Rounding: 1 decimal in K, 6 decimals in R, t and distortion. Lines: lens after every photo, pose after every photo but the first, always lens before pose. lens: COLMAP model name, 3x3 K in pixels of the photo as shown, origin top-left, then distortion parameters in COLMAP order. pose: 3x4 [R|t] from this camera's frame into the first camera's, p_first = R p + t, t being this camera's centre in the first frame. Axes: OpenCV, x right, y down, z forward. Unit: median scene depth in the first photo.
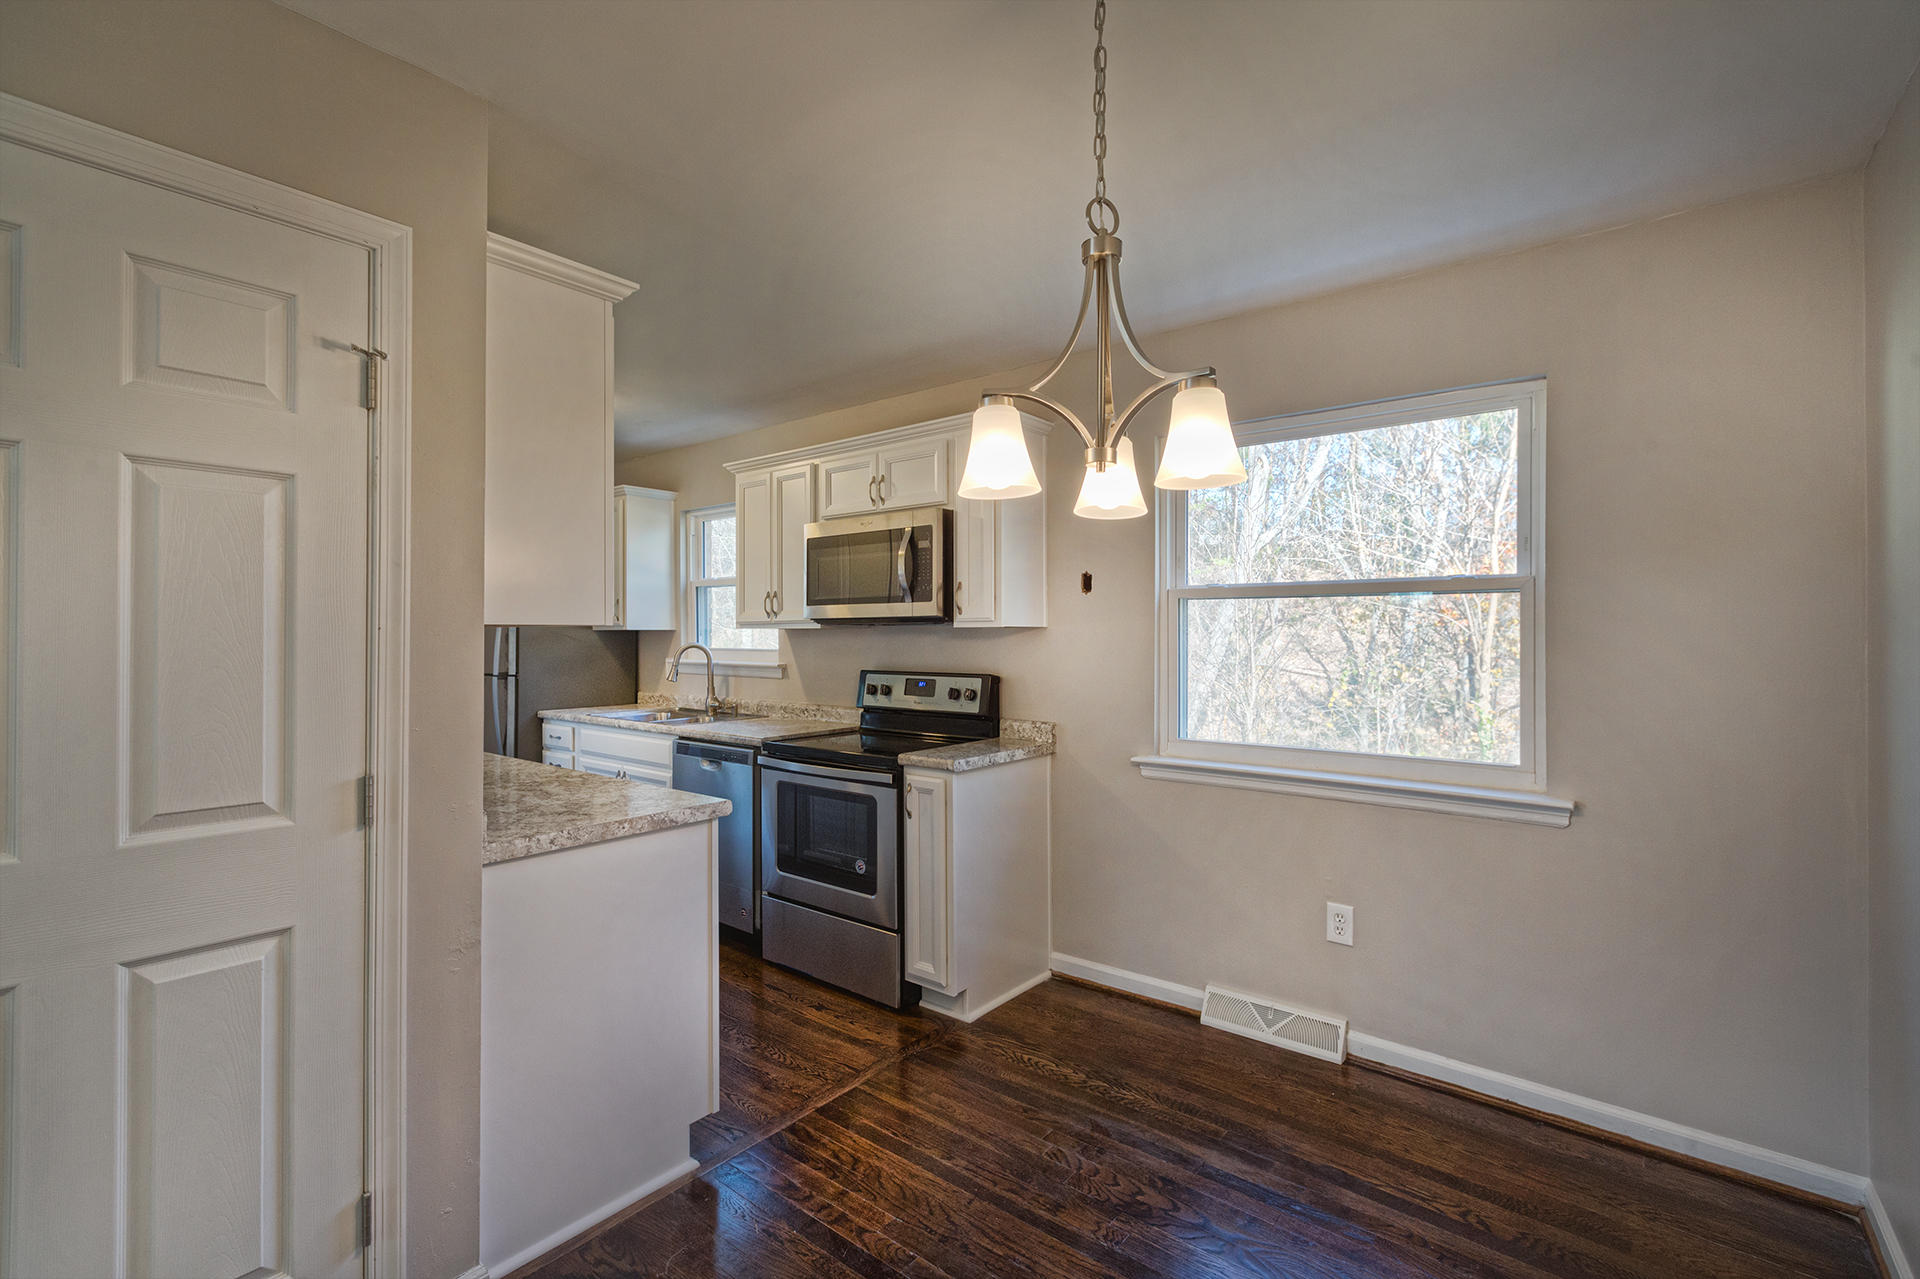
lens RADIAL K [[850.5, 0, 956.9], [0, 850.5, 633.5], [0, 0, 1]] dist [-0.000373, 0.000280]
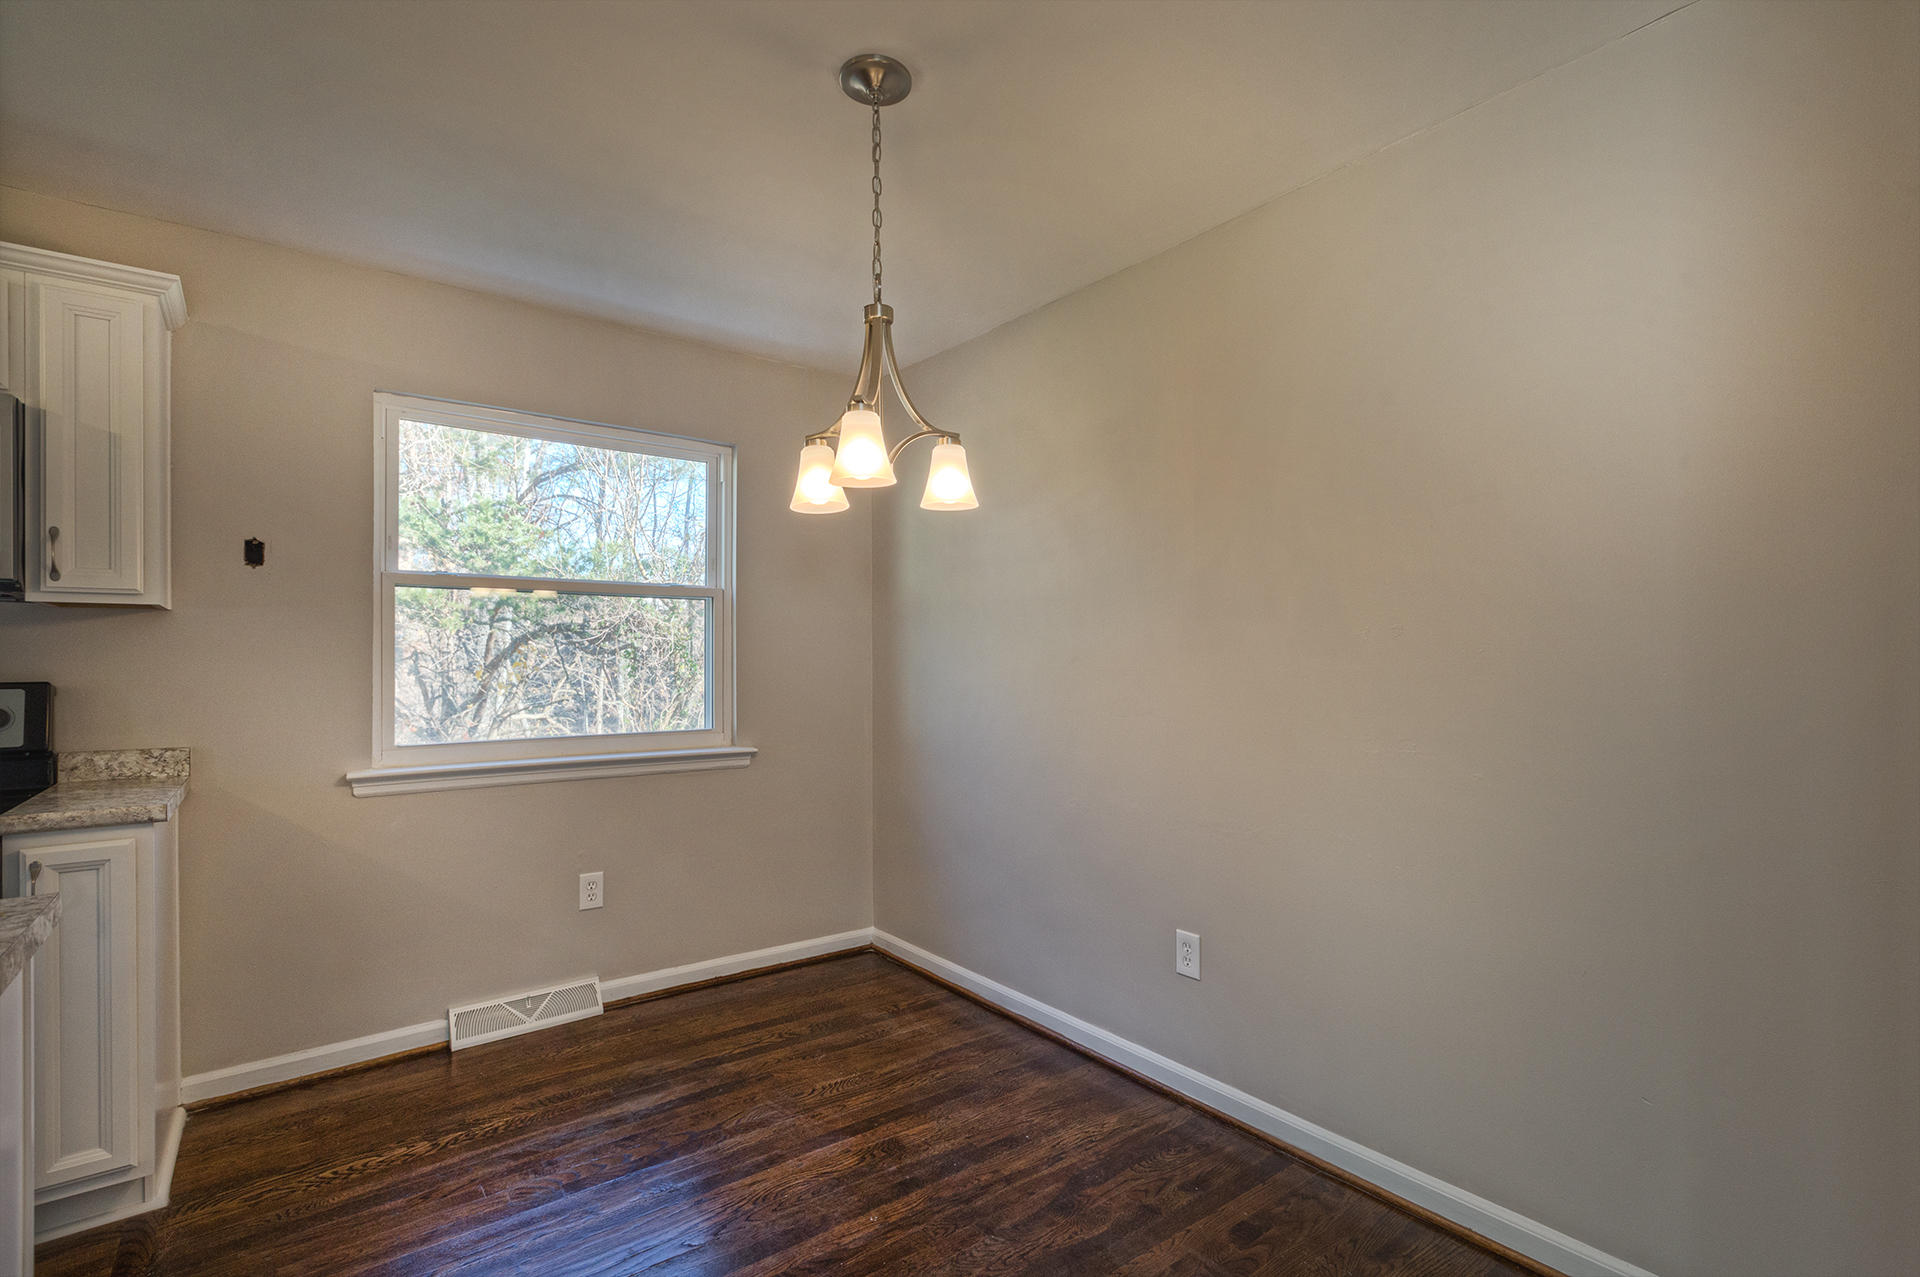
lens RADIAL K [[878.4, 0, 958.5], [0, 878.4, 656.4], [0, 0, 1]] dist [0.000130, 0.000011]
pose [[0.228962, 0.003513, 0.973429, -0.503301], [0.002228, 0.999989, -0.004133, 0.039525], [-0.973433, 0.003115, 0.228951, 0.250966]]
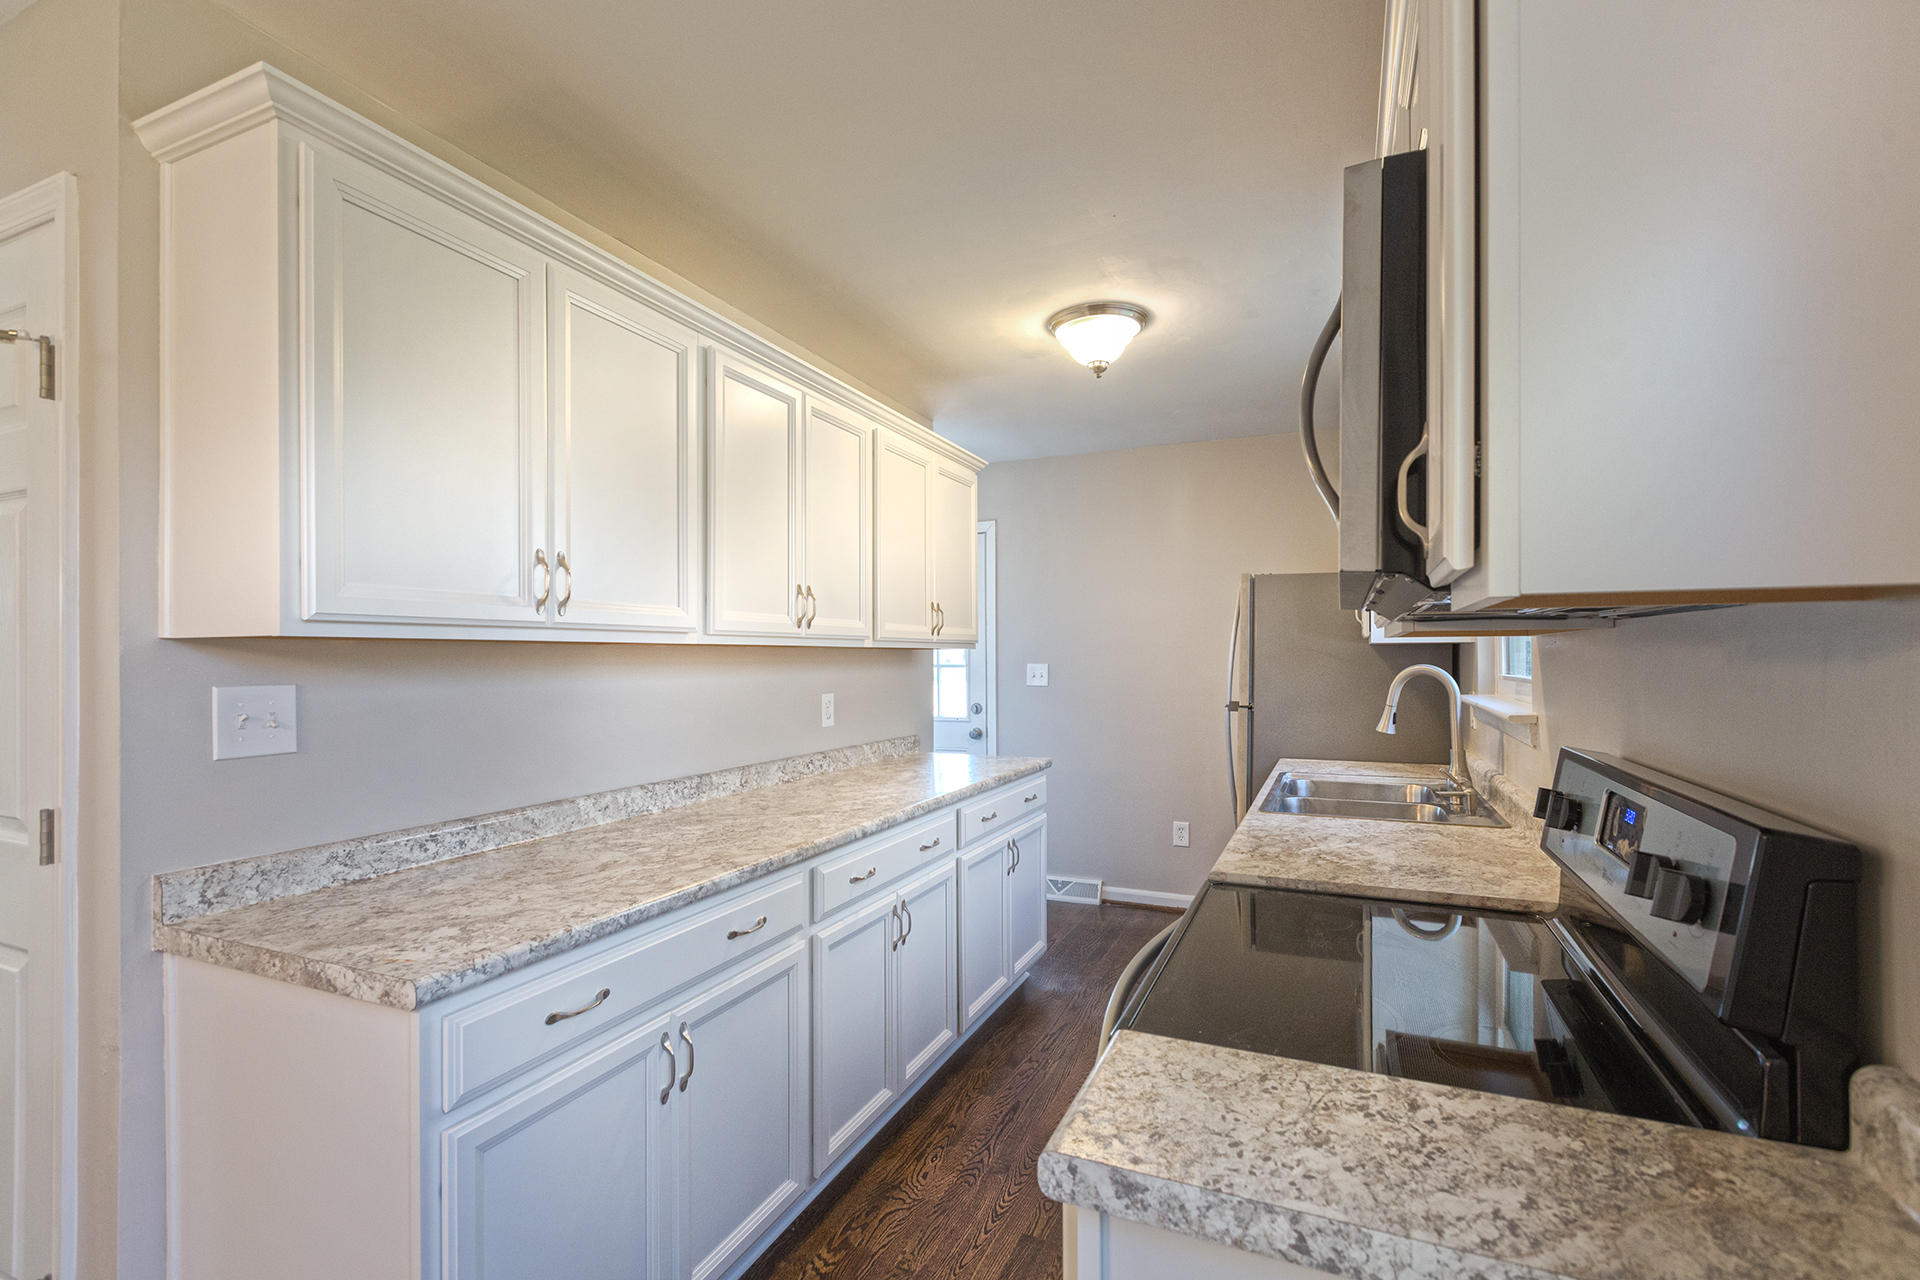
lens RADIAL K [[862.1, 0, 961.3], [0, 862.1, 654.5], [0, 0, 1]] dist [0.000842, 0.000130]
pose [[0.257757, -0.002427, -0.966207, 0.227238], [0.005086, 0.999986, -0.001154, 0.005247], [0.966196, -0.004617, 0.257766, 0.886981]]
